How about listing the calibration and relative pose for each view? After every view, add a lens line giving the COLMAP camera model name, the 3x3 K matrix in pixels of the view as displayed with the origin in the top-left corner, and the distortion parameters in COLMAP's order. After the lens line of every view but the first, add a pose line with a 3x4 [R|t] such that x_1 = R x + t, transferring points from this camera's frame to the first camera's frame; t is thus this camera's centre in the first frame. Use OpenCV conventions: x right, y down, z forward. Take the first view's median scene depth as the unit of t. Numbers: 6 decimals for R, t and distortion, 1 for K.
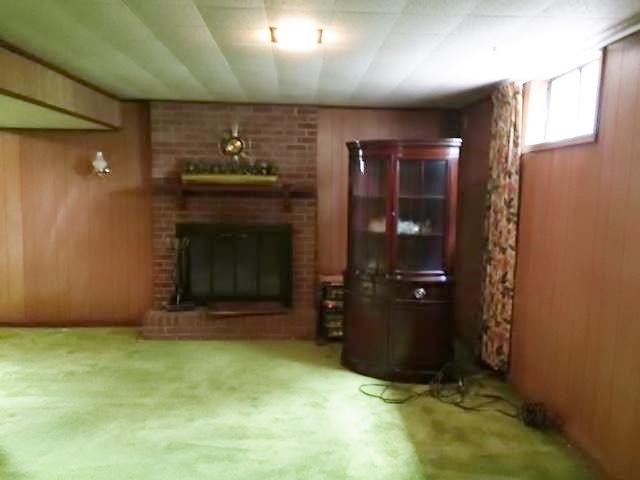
lens RADIAL K [[531.2, 0, 320.0], [0, 531.2, 240.0], [0, 0, 1]] dist [0.006421, -0.064558]
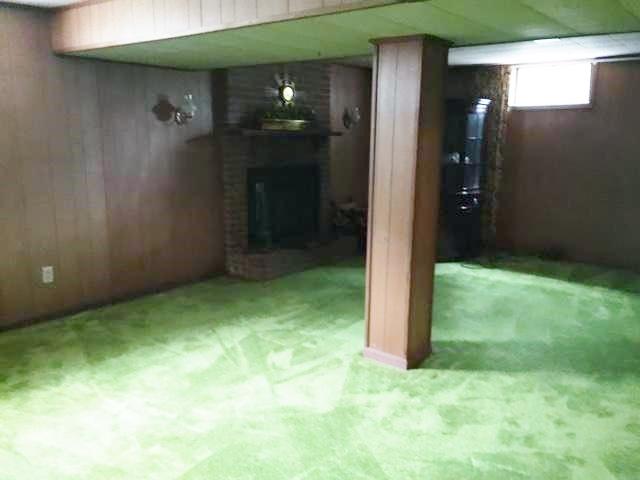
lens RADIAL K [[531.2, 0, 320.0], [0, 531.2, 240.0], [0, 0, 1]] dist [0.006421, -0.064558]
pose [[0.692816, -0.151277, 0.705068, -0.977543], [0.075203, 0.987574, 0.137993, -0.028392], [-0.717182, -0.042581, 0.695583, 0.198332]]
